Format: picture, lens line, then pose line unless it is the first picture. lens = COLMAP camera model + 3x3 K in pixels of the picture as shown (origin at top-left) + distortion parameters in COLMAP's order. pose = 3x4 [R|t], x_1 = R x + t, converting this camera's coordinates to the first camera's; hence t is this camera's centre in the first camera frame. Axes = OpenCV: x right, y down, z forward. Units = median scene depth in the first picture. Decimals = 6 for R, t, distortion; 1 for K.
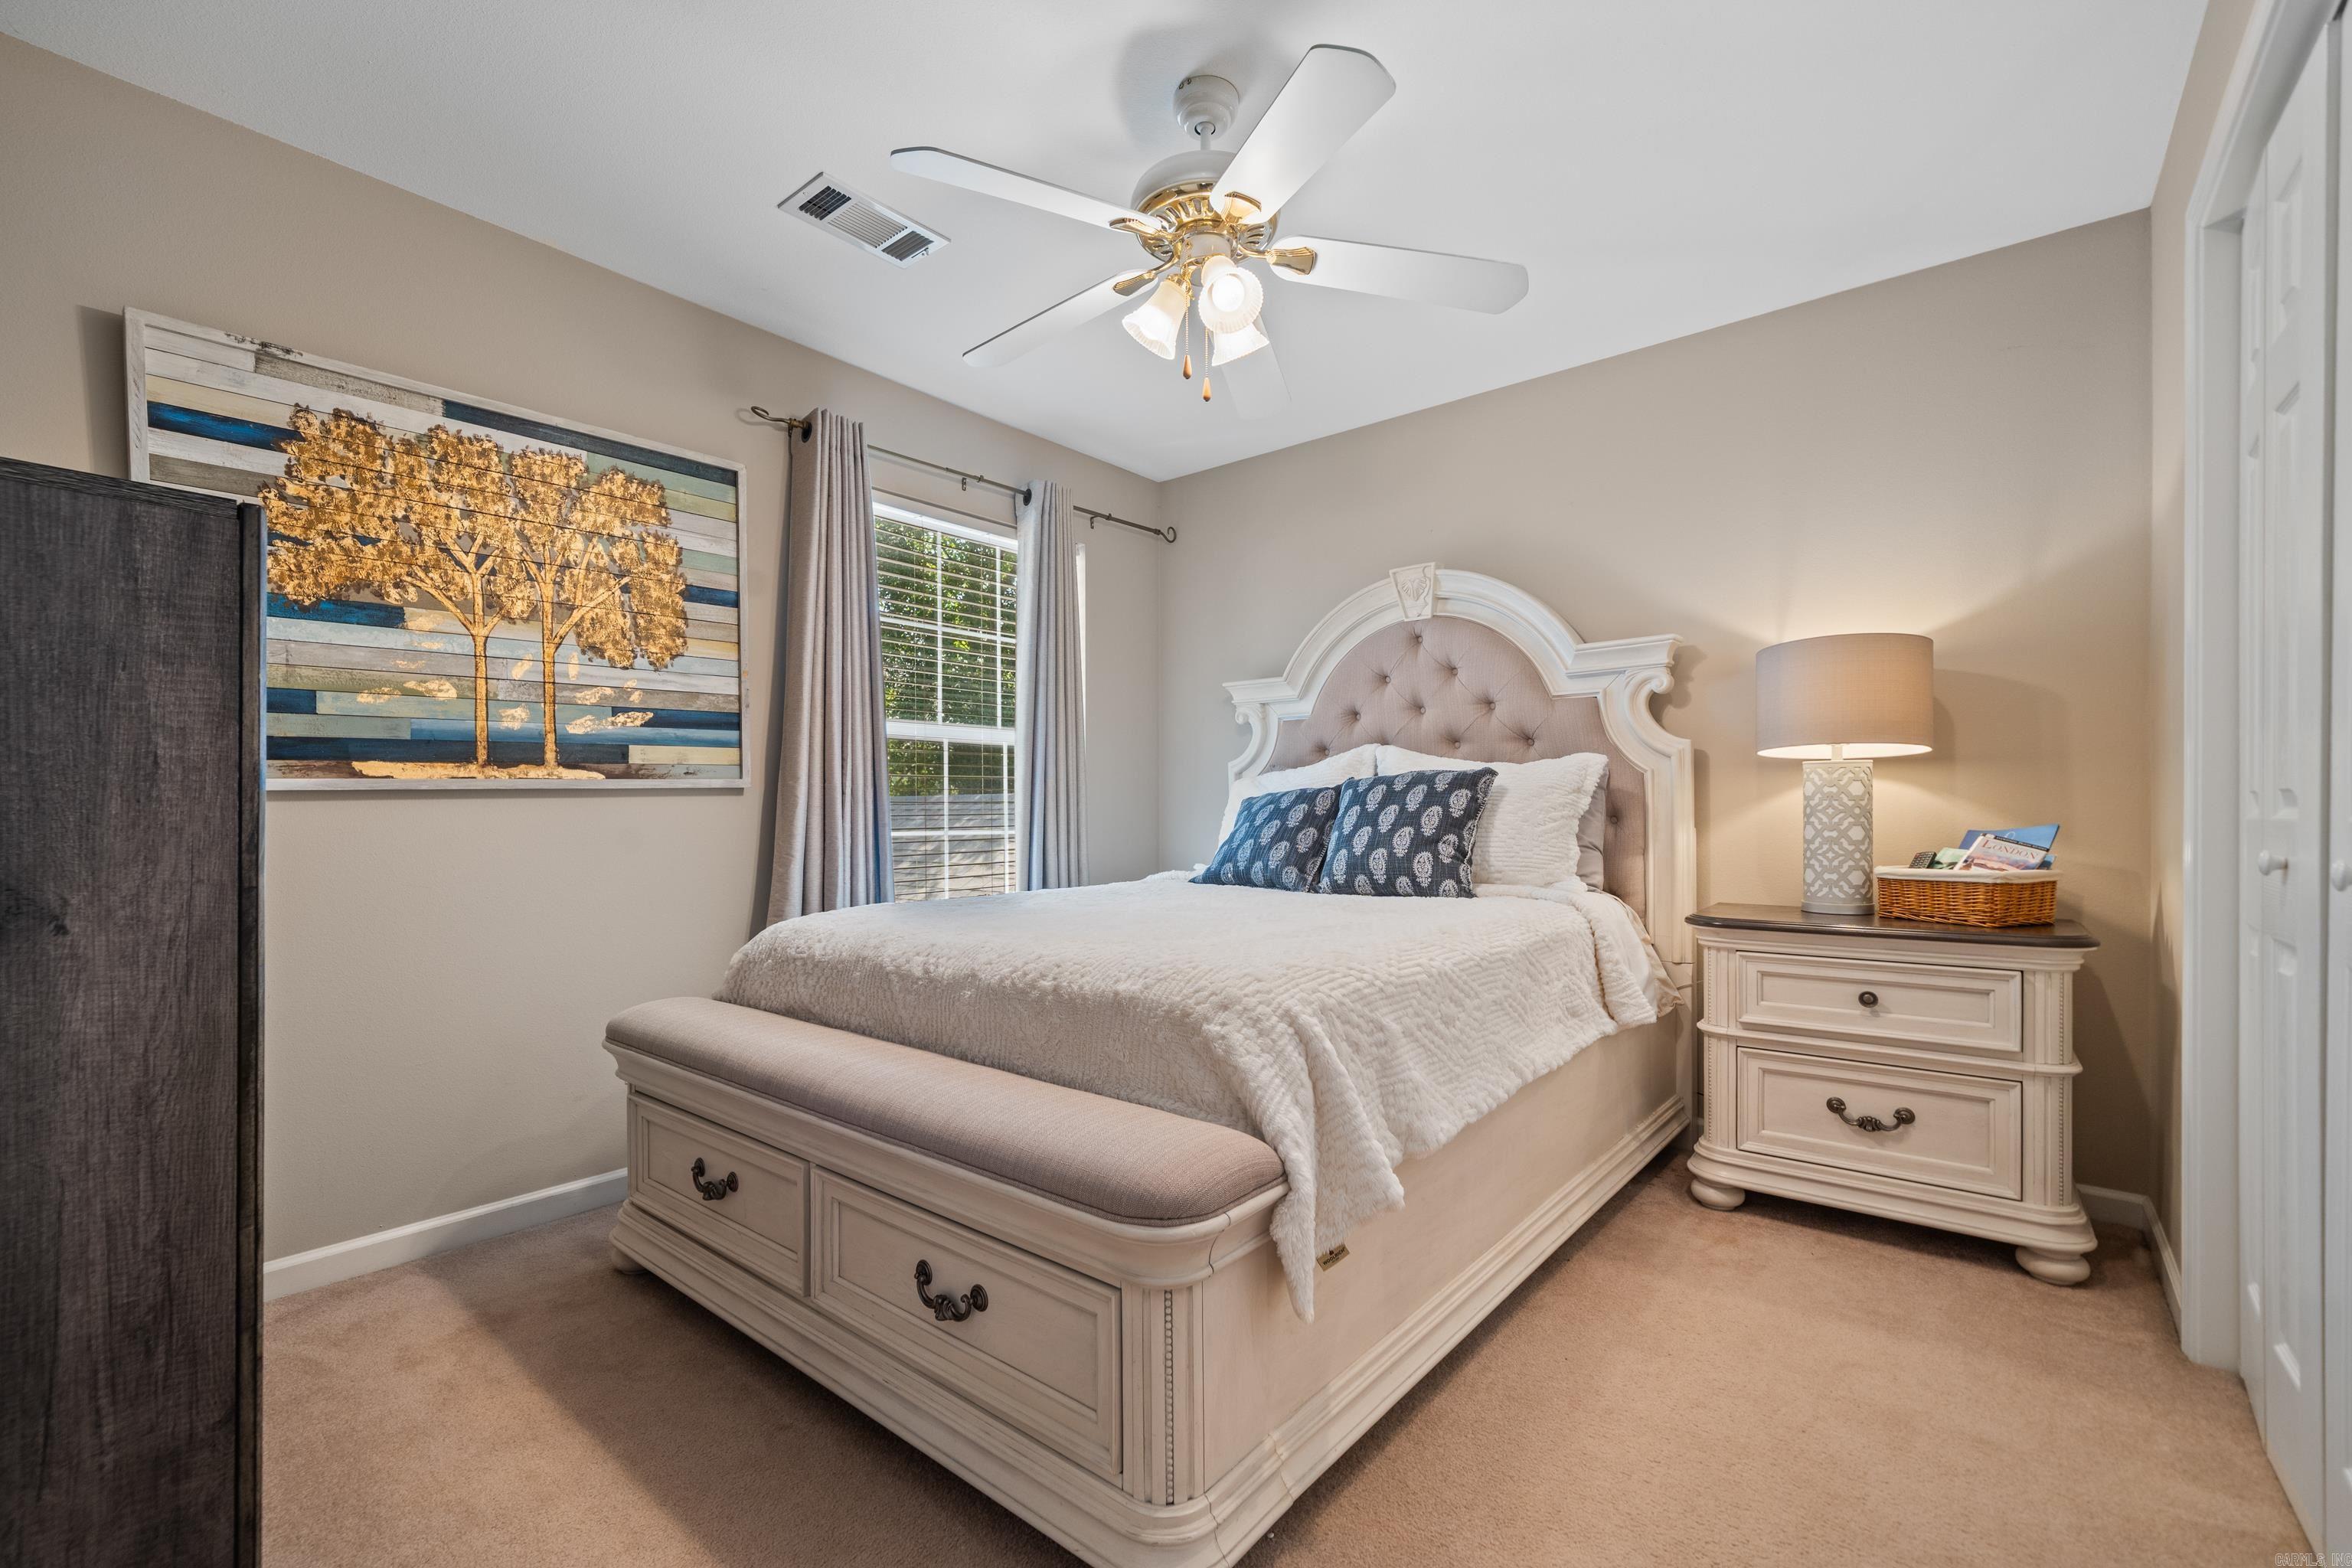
lens RADIAL K [[995.2, 0, 1173.6], [0, 995.2, 801.8], [0, 0, 1]] dist [-0.000011, 0.000117]
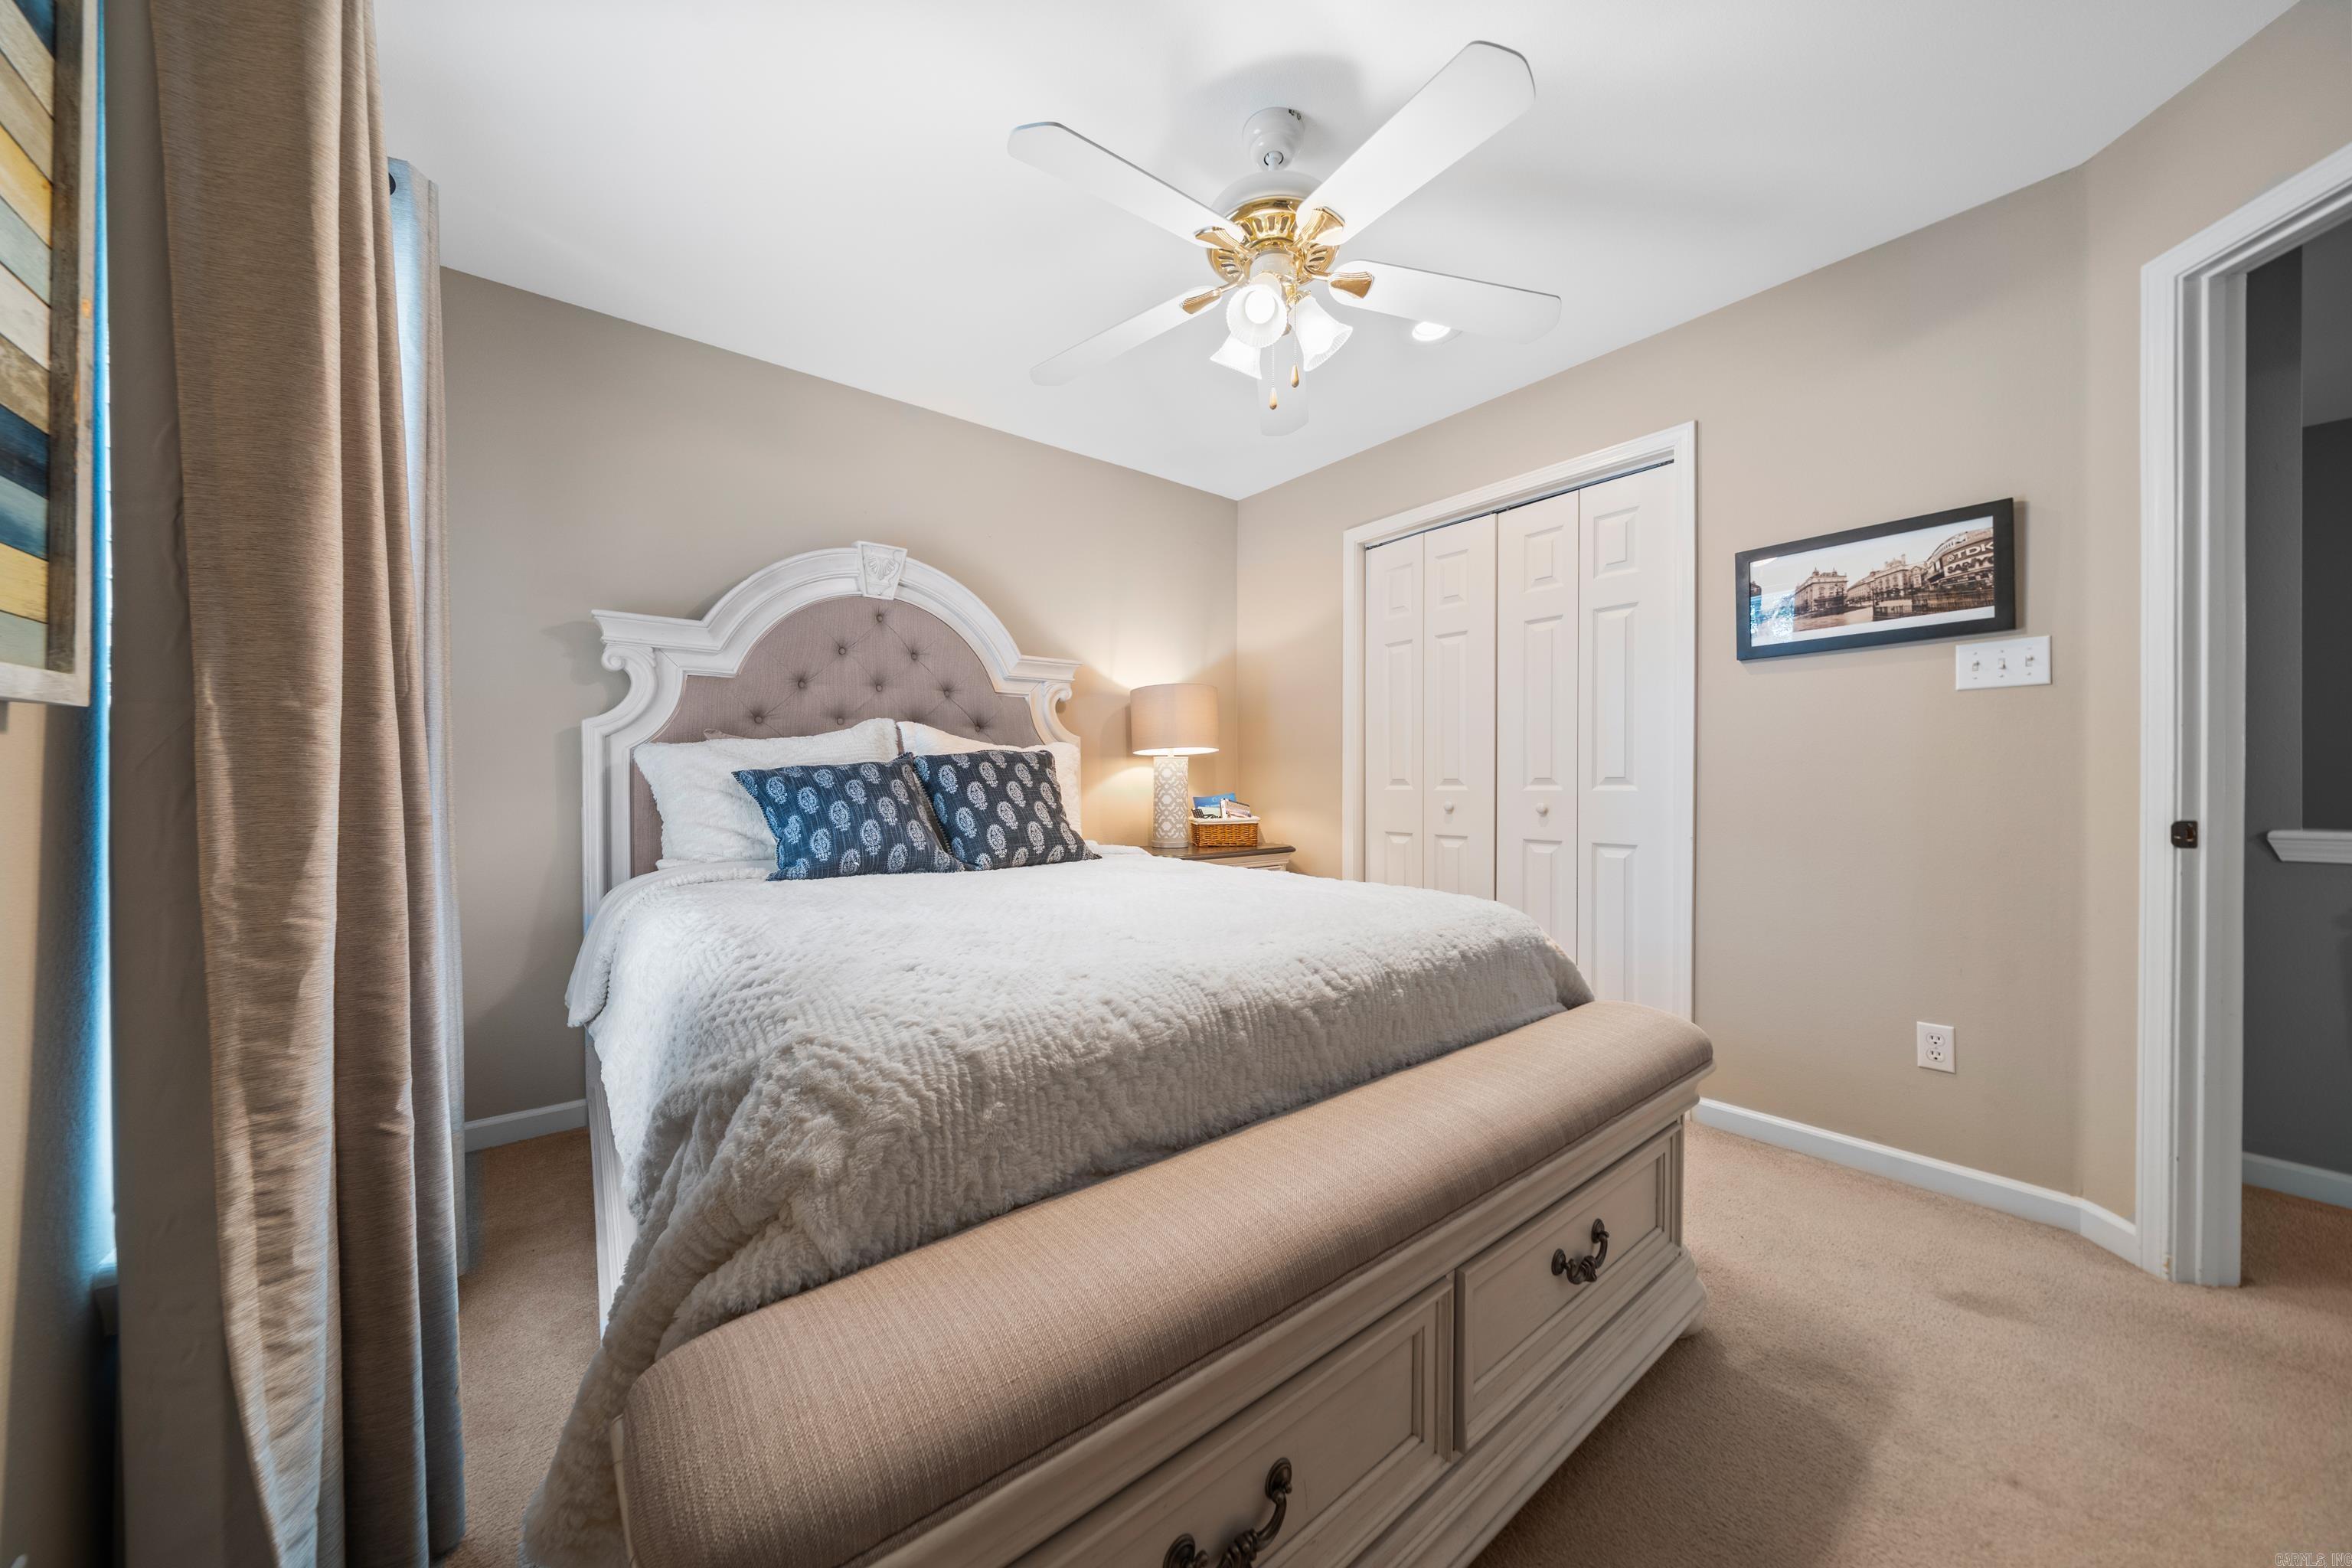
lens RADIAL K [[798.9, 0, 1168.6], [0, 798.9, 781.8], [0, 0, 1]] dist [-0.005315, 0.000003]
pose [[0.213918, 0.005050, 0.976838, -0.543043], [-0.008125, 0.999961, -0.003390, 0.004863], [-0.976818, -0.007212, 0.213951, 0.602154]]
